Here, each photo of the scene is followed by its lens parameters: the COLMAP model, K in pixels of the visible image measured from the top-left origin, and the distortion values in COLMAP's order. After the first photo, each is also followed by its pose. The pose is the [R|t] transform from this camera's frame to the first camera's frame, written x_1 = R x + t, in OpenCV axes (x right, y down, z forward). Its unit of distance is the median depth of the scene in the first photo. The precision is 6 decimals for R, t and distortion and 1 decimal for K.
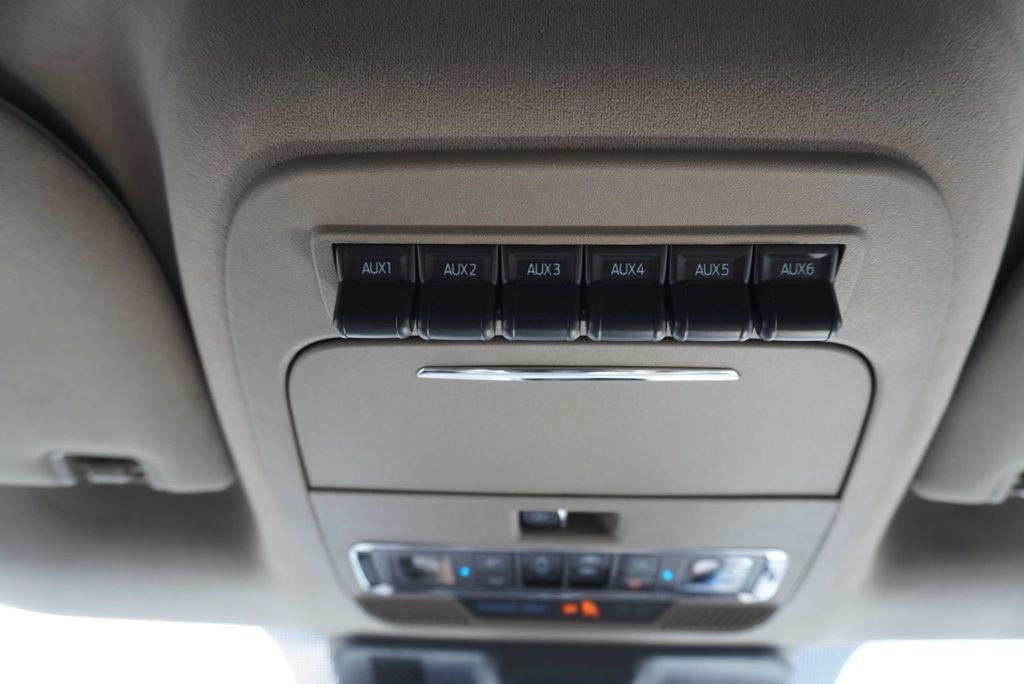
lens RADIAL K [[706.9, 0, 512.0], [0, 706.9, 342.0], [0, 0, 1]] dist [-0.014165, 0.001942]
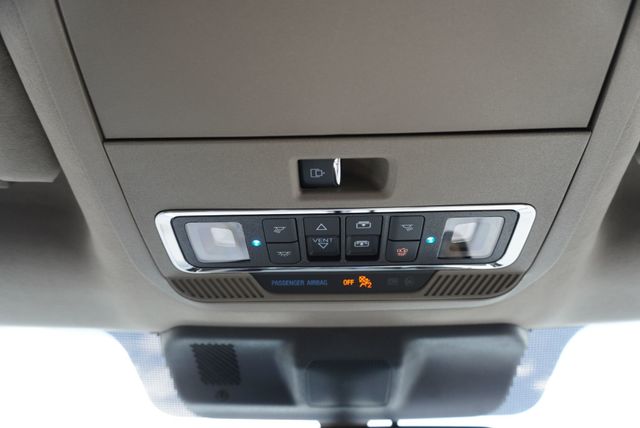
lens RADIAL K [[441.8, 0, 320.0], [0, 441.8, 214.0], [0, 0, 1]] dist [-0.014165, 0.001942]
pose [[0.999621, -0.024928, 0.011720, 0.029428], [0.024937, 0.999689, -0.000636, 0.273013], [-0.011701, 0.000928, 0.999931, 0.261824]]
